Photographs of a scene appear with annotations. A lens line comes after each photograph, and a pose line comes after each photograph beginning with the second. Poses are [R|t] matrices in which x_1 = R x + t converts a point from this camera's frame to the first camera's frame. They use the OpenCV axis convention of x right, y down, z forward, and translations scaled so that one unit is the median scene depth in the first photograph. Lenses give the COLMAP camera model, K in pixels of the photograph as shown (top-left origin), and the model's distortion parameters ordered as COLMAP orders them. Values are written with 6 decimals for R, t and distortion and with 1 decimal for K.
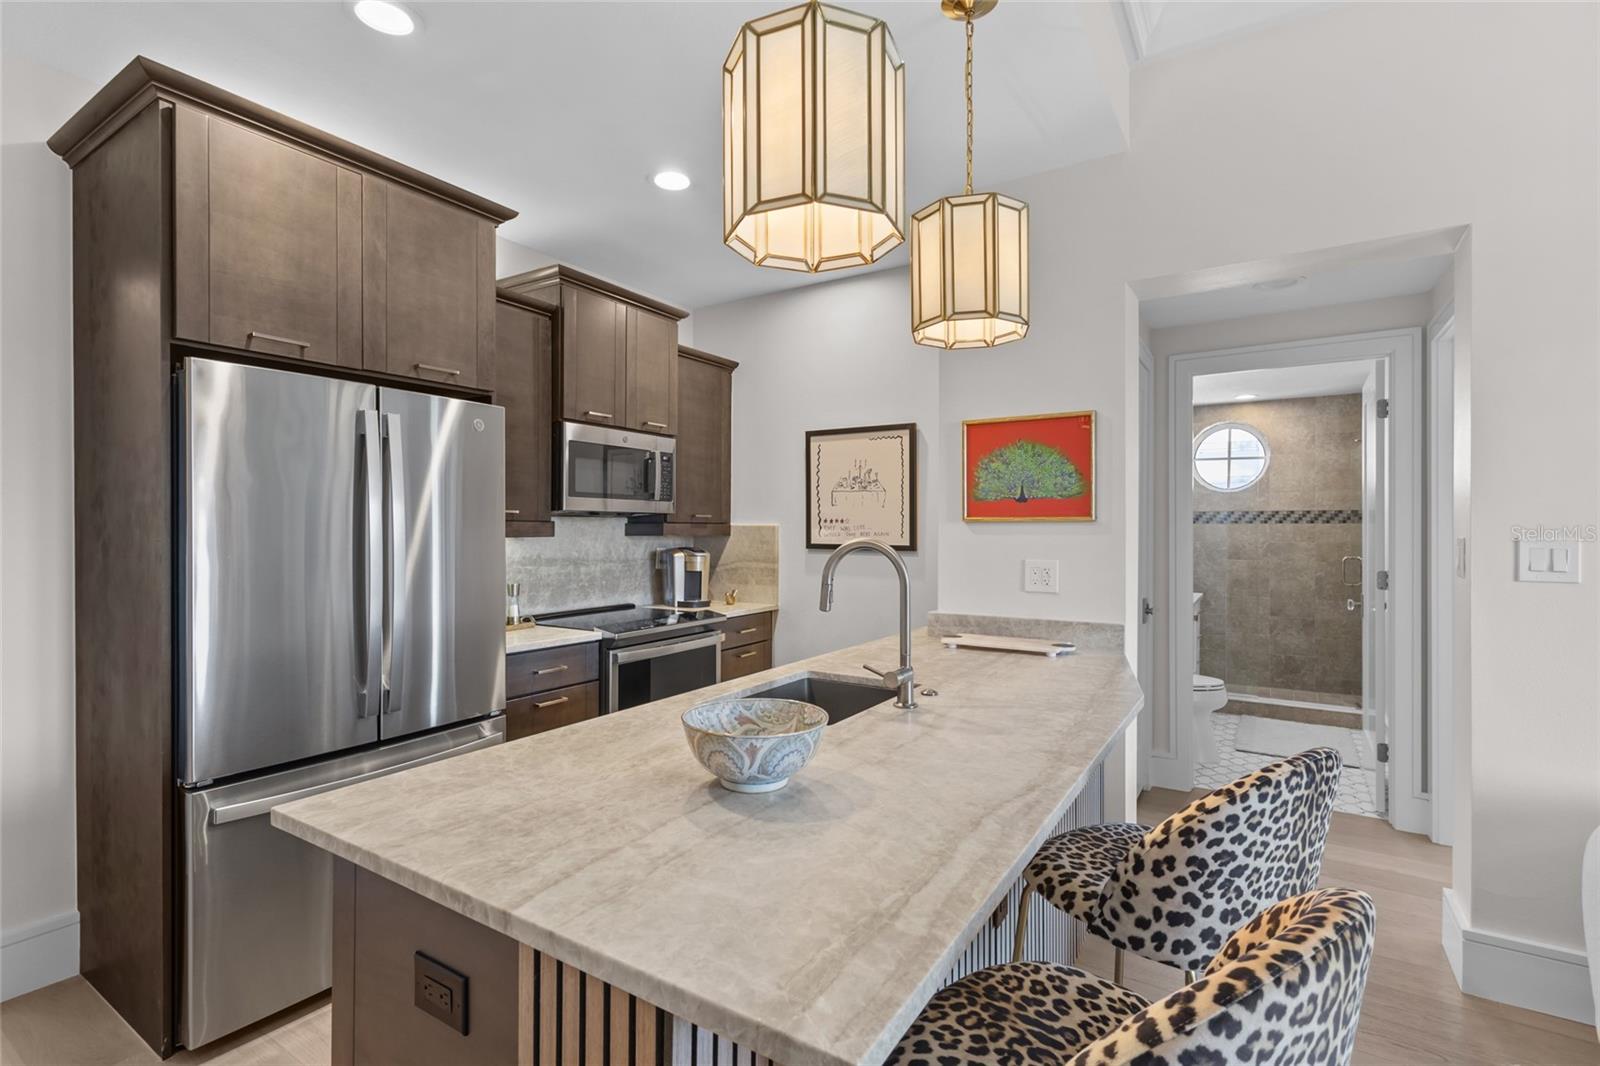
lens RADIAL K [[736.5, 0, 795.9], [0, 736.5, 524.5], [0, 0, 1]] dist [0.002995, 0.001250]
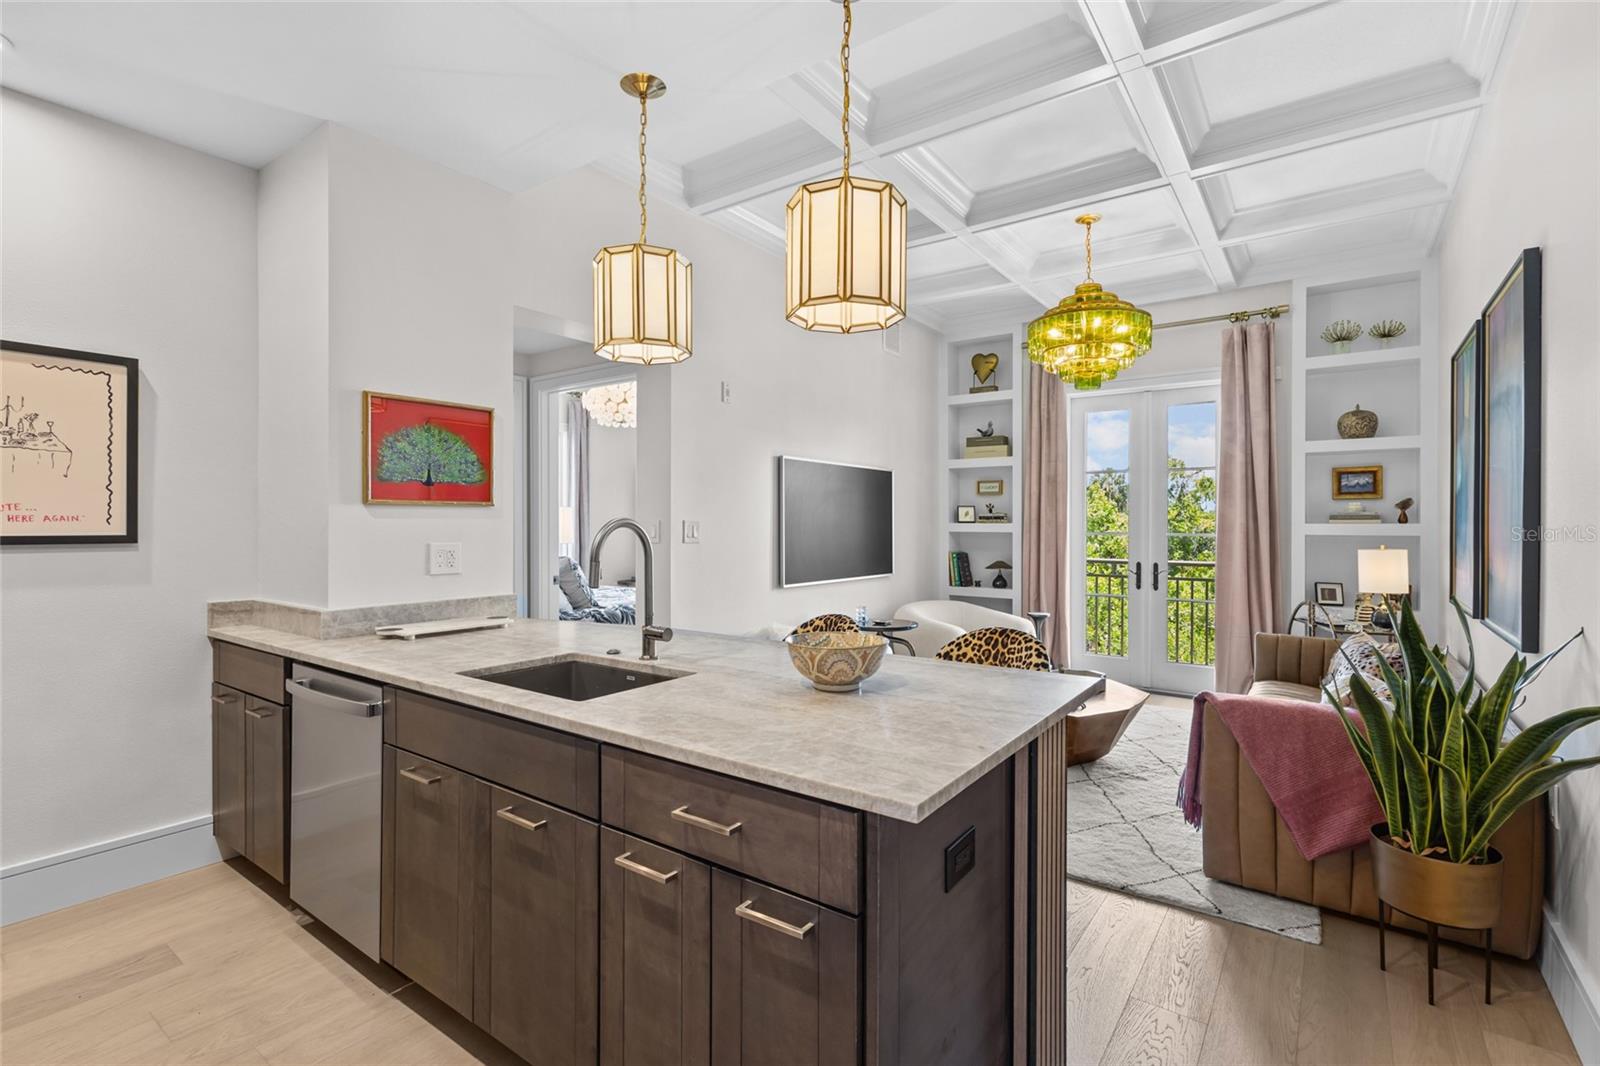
lens RADIAL K [[736.5, 0, 795.9], [0, 736.5, 524.5], [0, 0, 1]] dist [0.002995, 0.001250]
pose [[0.059217, -0.003856, 0.998238, -0.653599], [-0.007248, 0.999965, 0.004292, 0.014209], [-0.998219, -0.007489, 0.059187, 0.441880]]
